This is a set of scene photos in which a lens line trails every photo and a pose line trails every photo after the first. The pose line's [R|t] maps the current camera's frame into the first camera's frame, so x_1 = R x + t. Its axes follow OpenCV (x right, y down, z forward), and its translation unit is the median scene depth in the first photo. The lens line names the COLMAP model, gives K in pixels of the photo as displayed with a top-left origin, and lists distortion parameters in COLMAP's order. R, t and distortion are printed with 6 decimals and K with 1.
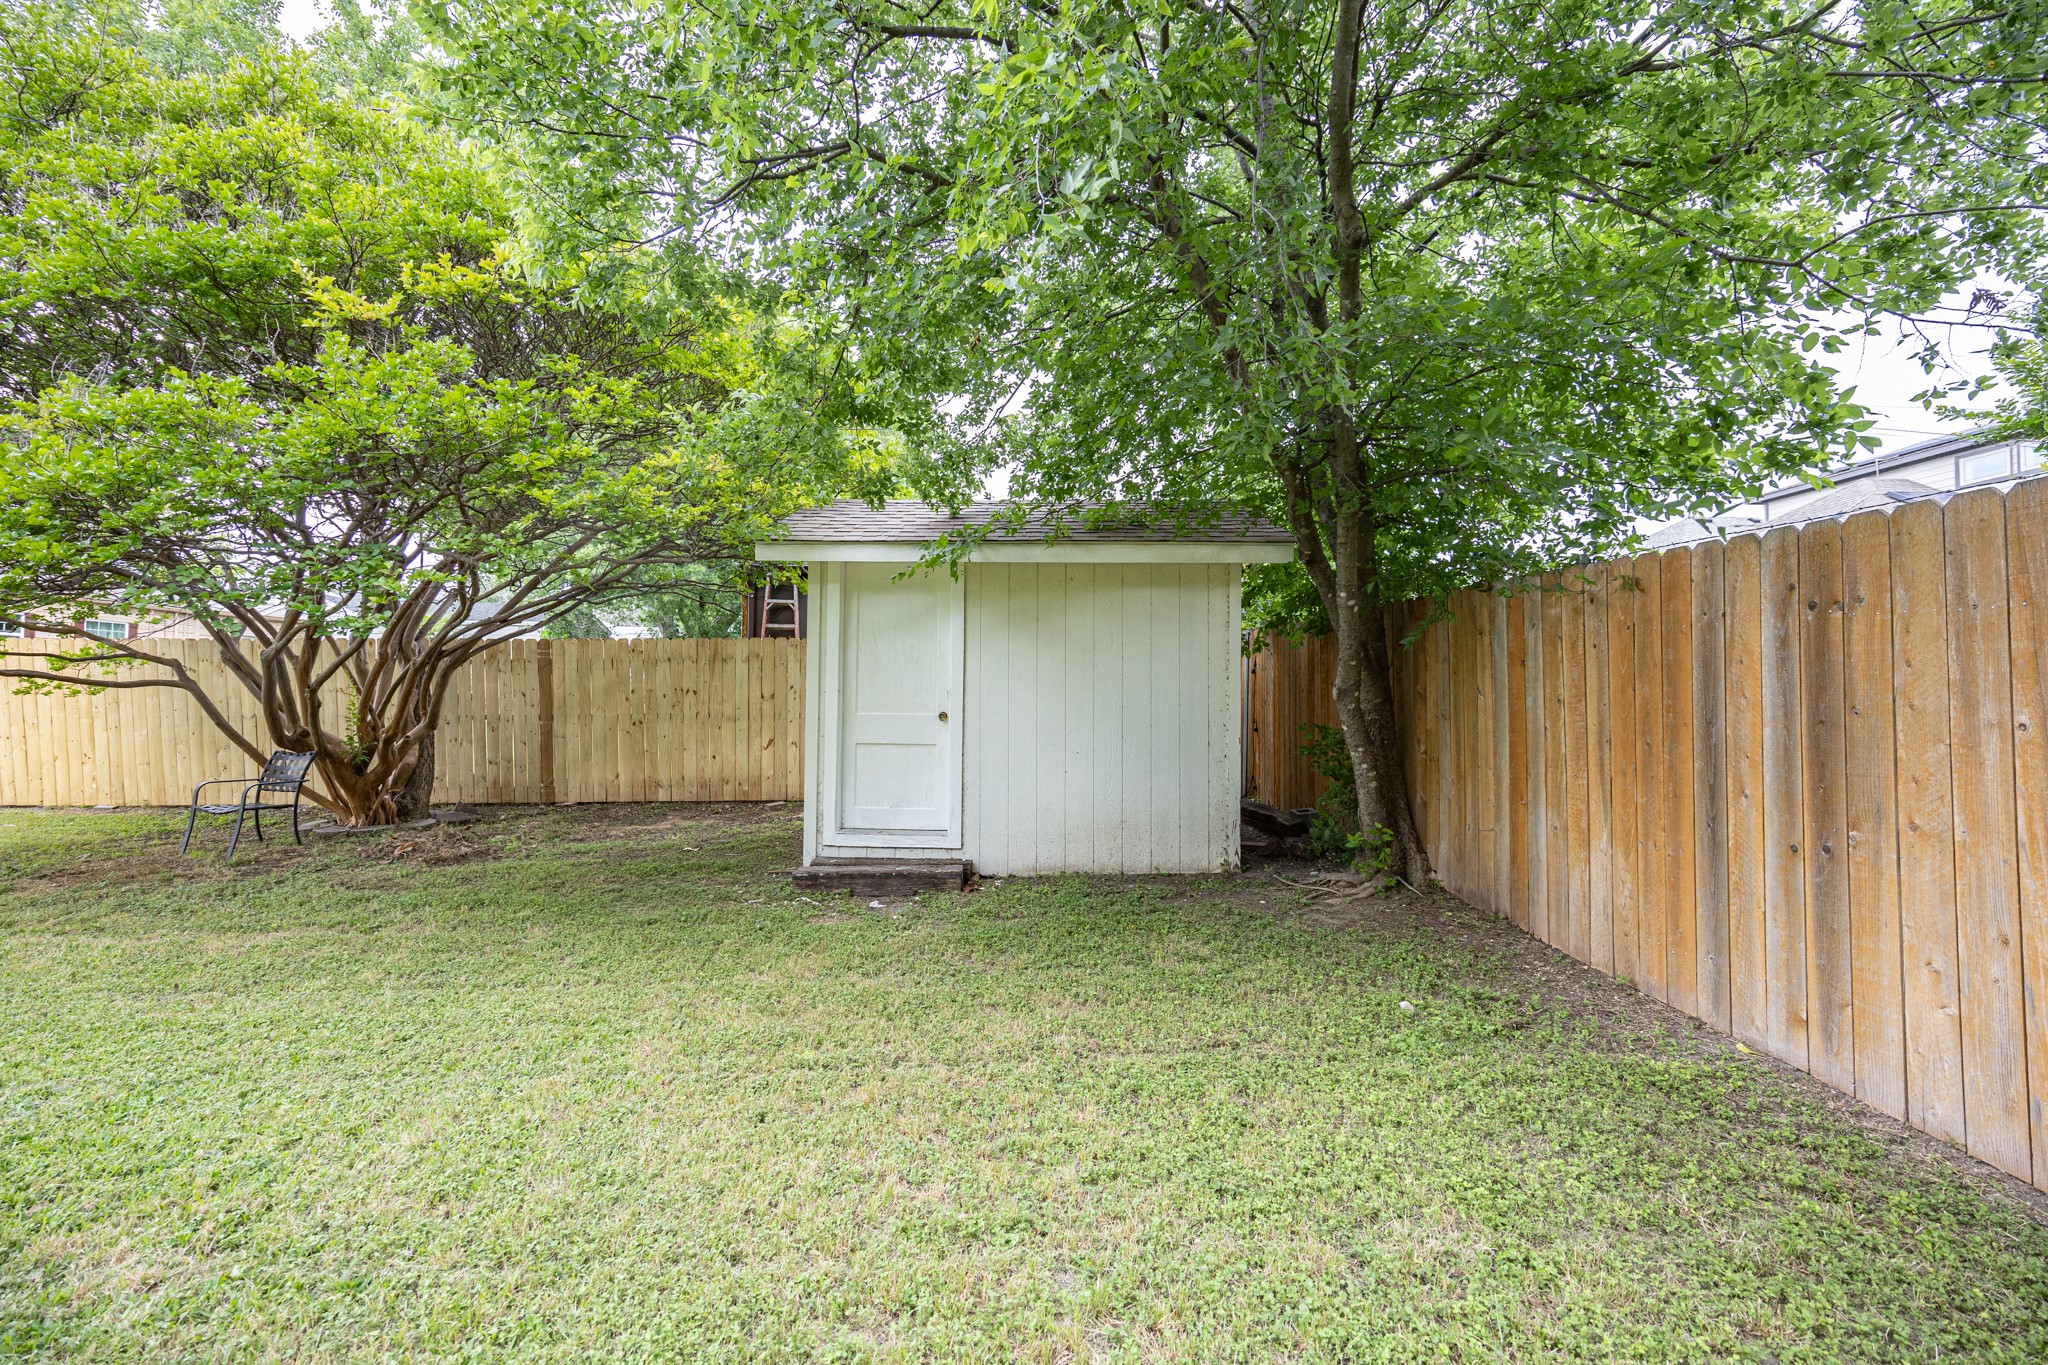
lens RADIAL K [[774.8, 0, 1020.5], [0, 774.8, 677.6], [0, 0, 1]] dist [-0.006753, 0.000408]
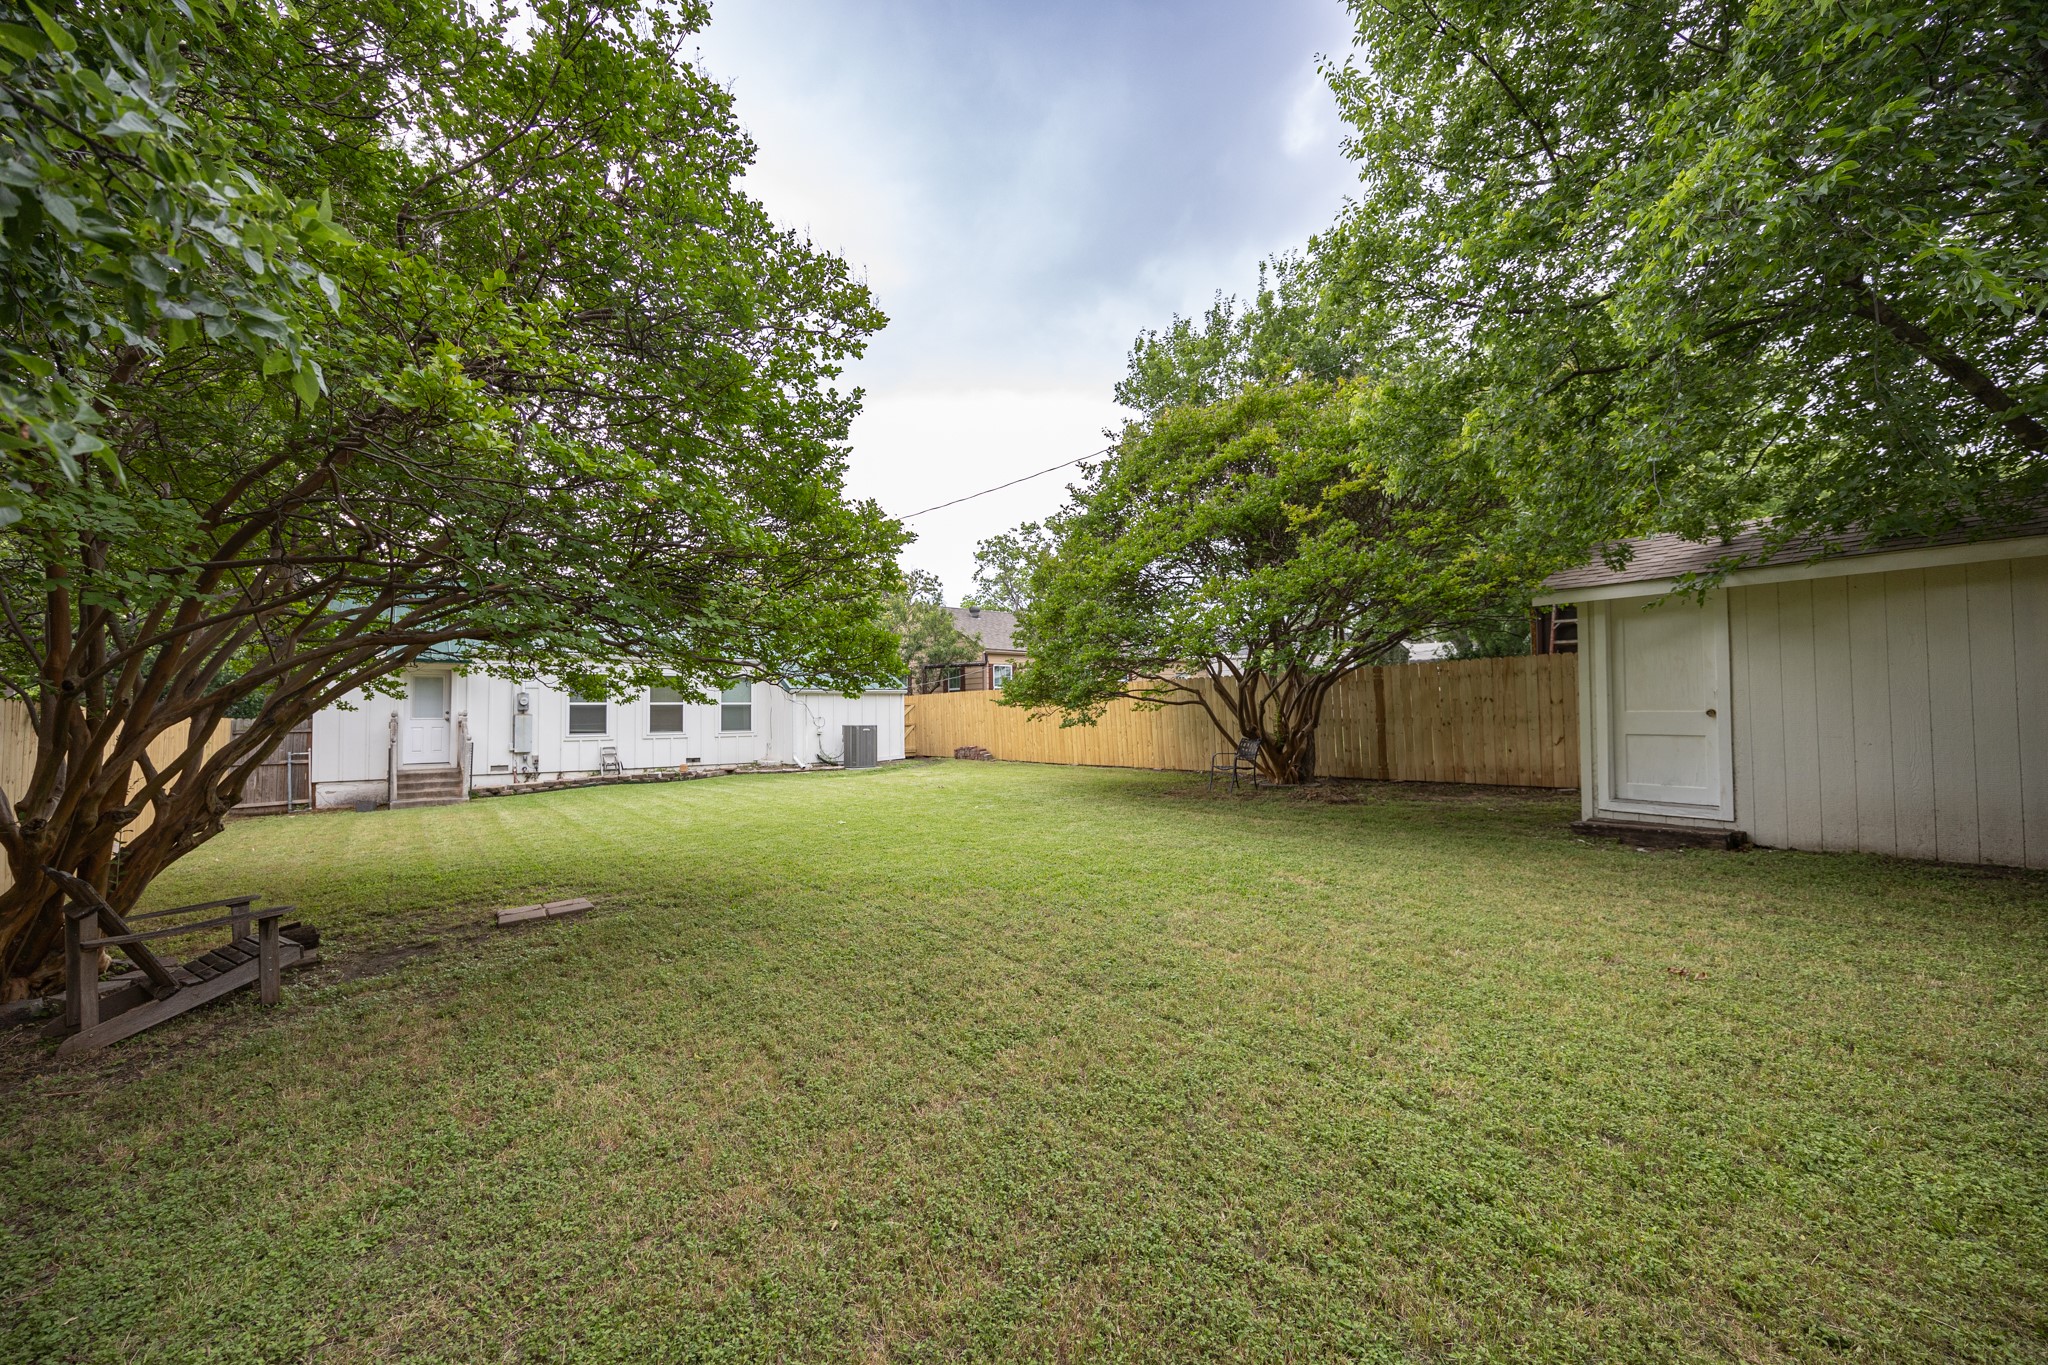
lens RADIAL K [[822.8, 0, 1017.6], [0, 822.8, 693.5], [0, 0, 1]] dist [0.023985, -0.000013]
pose [[0.608032, -0.031829, -0.793274, 0.274961], [0.036048, 0.999272, -0.012464, -0.004516], [0.793094, -0.021017, 0.608737, -0.655865]]
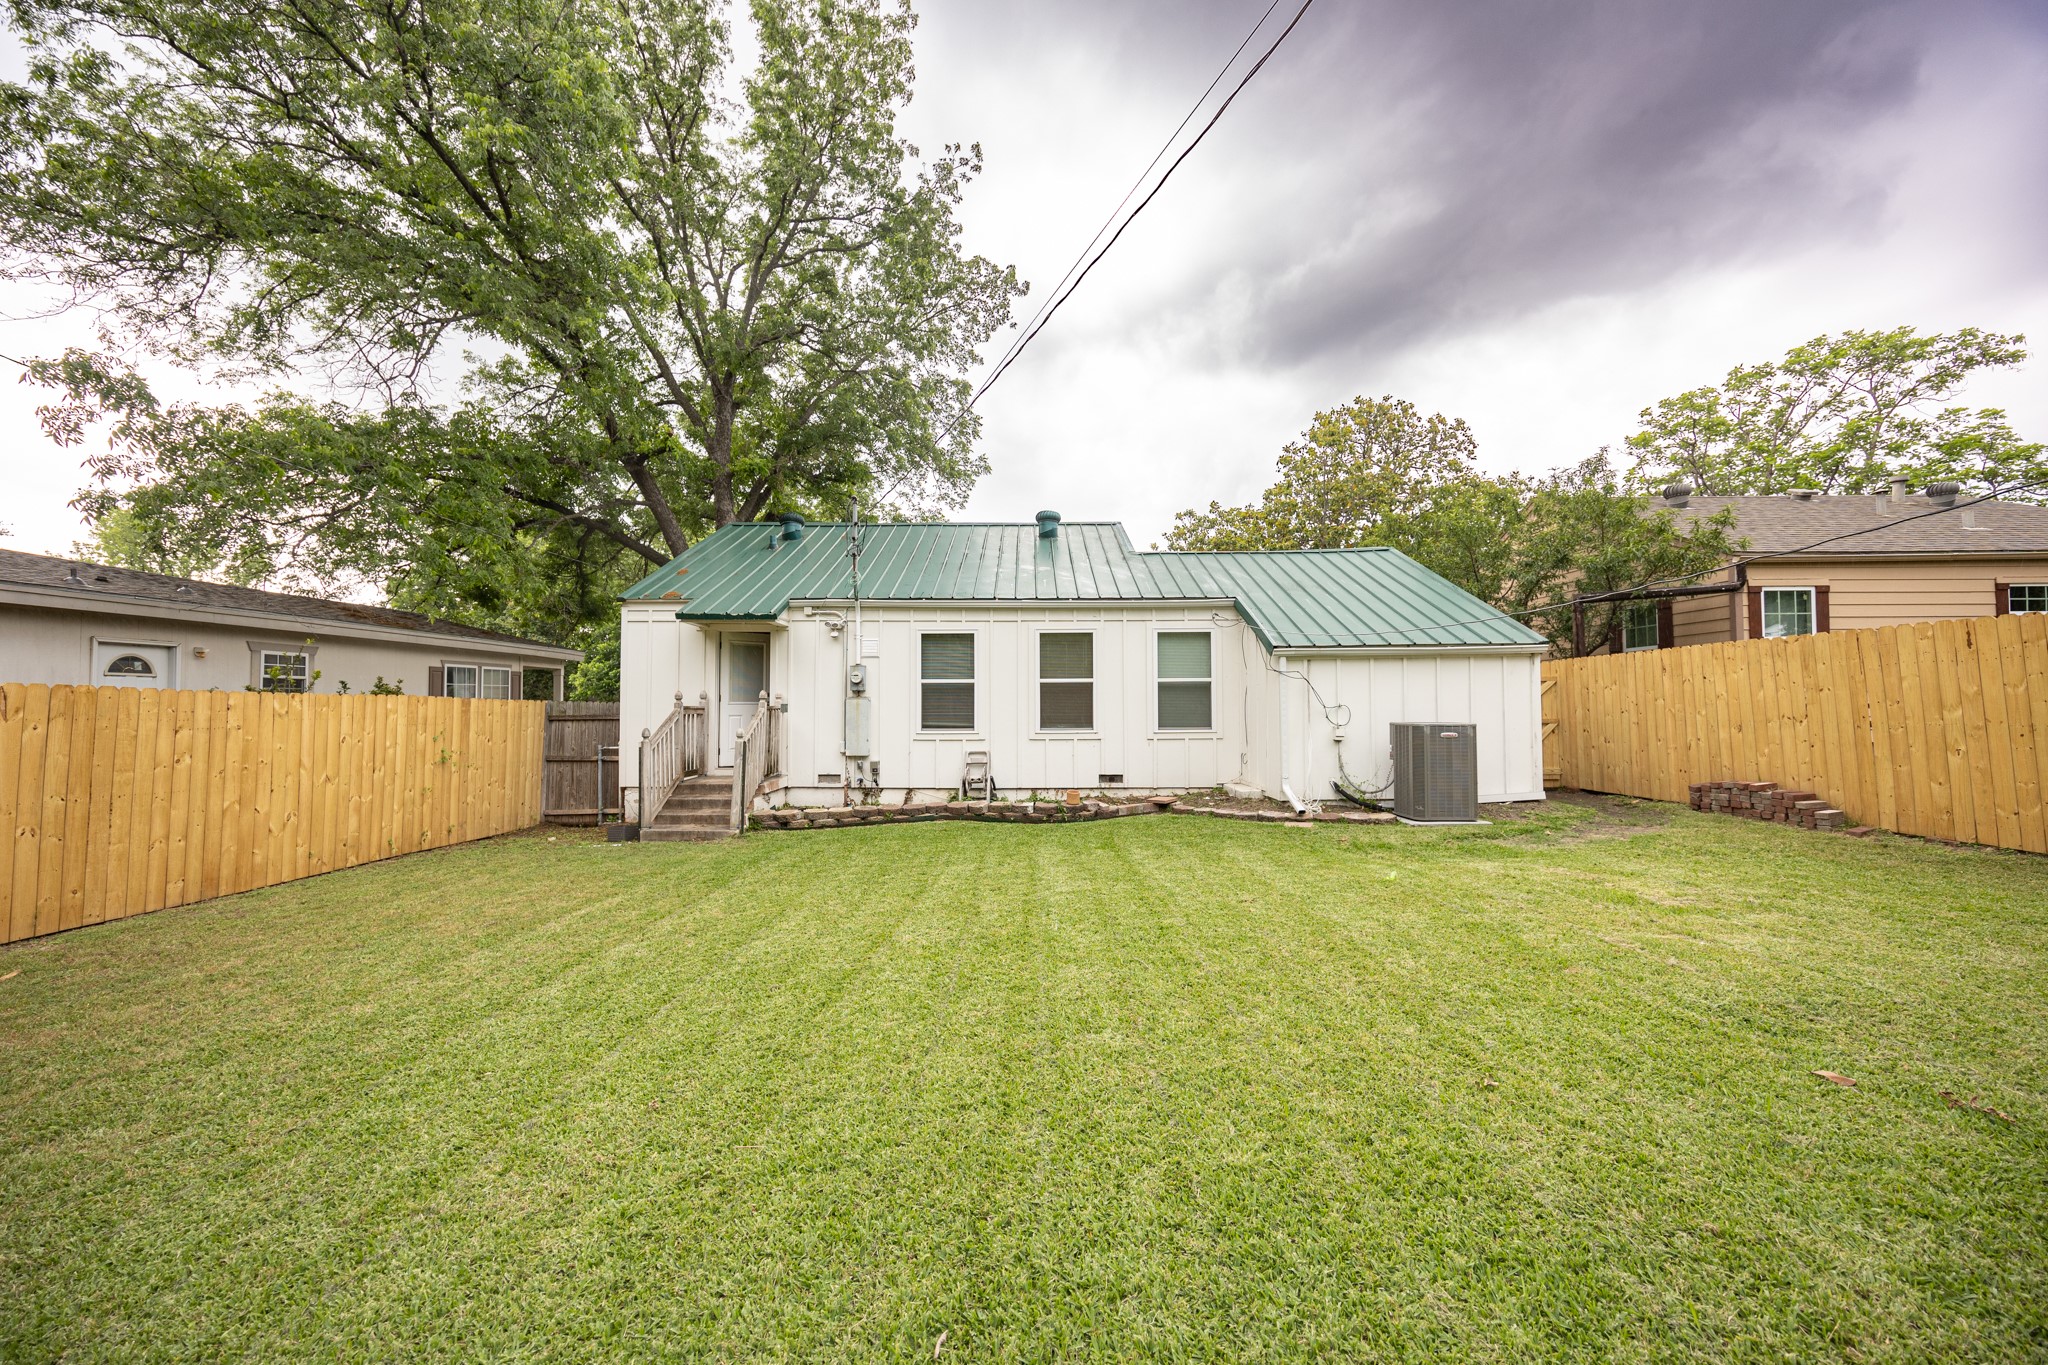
lens RADIAL K [[774.8, 0, 1020.5], [0, 774.8, 677.6], [0, 0, 1]] dist [-0.006753, 0.000408]
pose [[-0.009929, -0.051222, -0.998638, -1.323536], [0.031259, 0.998183, -0.051509, 0.027706], [0.999462, -0.031727, -0.008310, 0.119724]]
